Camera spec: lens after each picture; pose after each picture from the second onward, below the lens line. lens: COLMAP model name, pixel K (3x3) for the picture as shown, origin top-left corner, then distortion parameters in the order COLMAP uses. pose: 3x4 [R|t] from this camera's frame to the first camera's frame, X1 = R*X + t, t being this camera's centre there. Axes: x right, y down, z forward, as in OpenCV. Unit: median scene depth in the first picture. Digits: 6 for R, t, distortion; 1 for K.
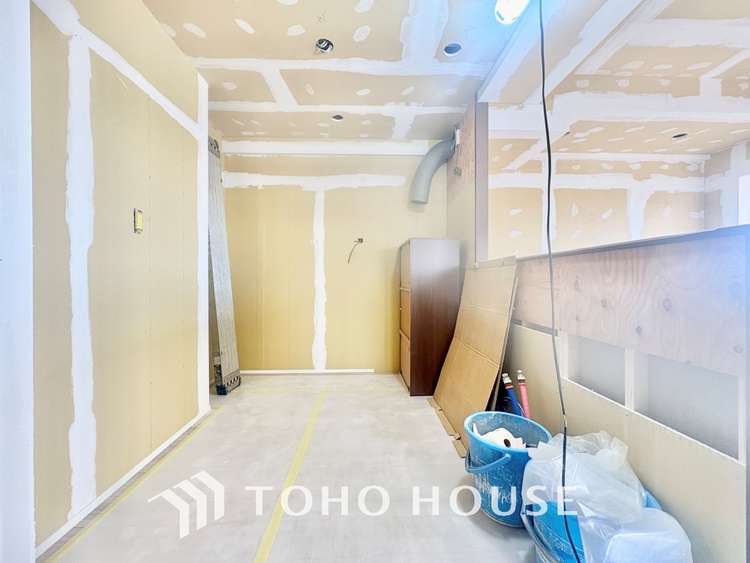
lens RADIAL K [[296.0, 0, 373.9], [0, 296.0, 279.4], [0, 0, 1]] dist [0.001663, 0.000145]
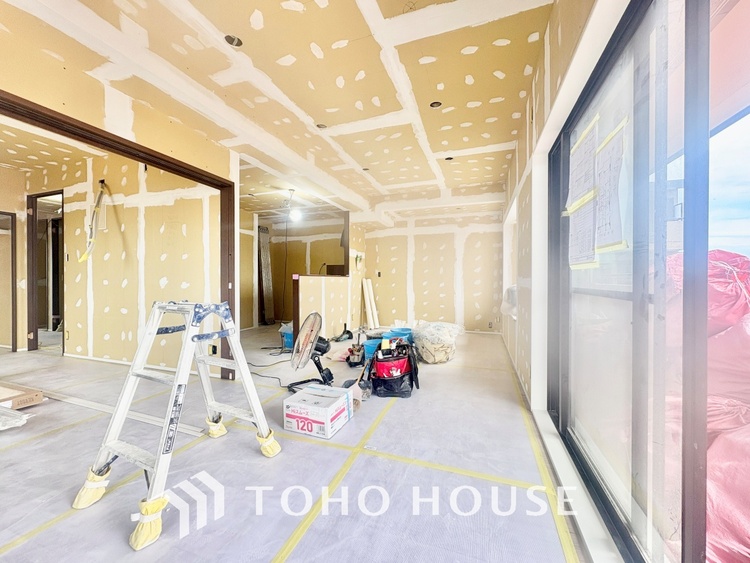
lens RADIAL K [[296.0, 0, 373.8], [0, 296.0, 282.3], [0, 0, 1]] dist [0.001663, 0.000145]
pose [[0.933568, 0.000380, -0.358400, 1.090552], [-0.001108, 0.999998, -0.001826, 0.005275], [0.358399, 0.002102, 0.933566, -0.920446]]
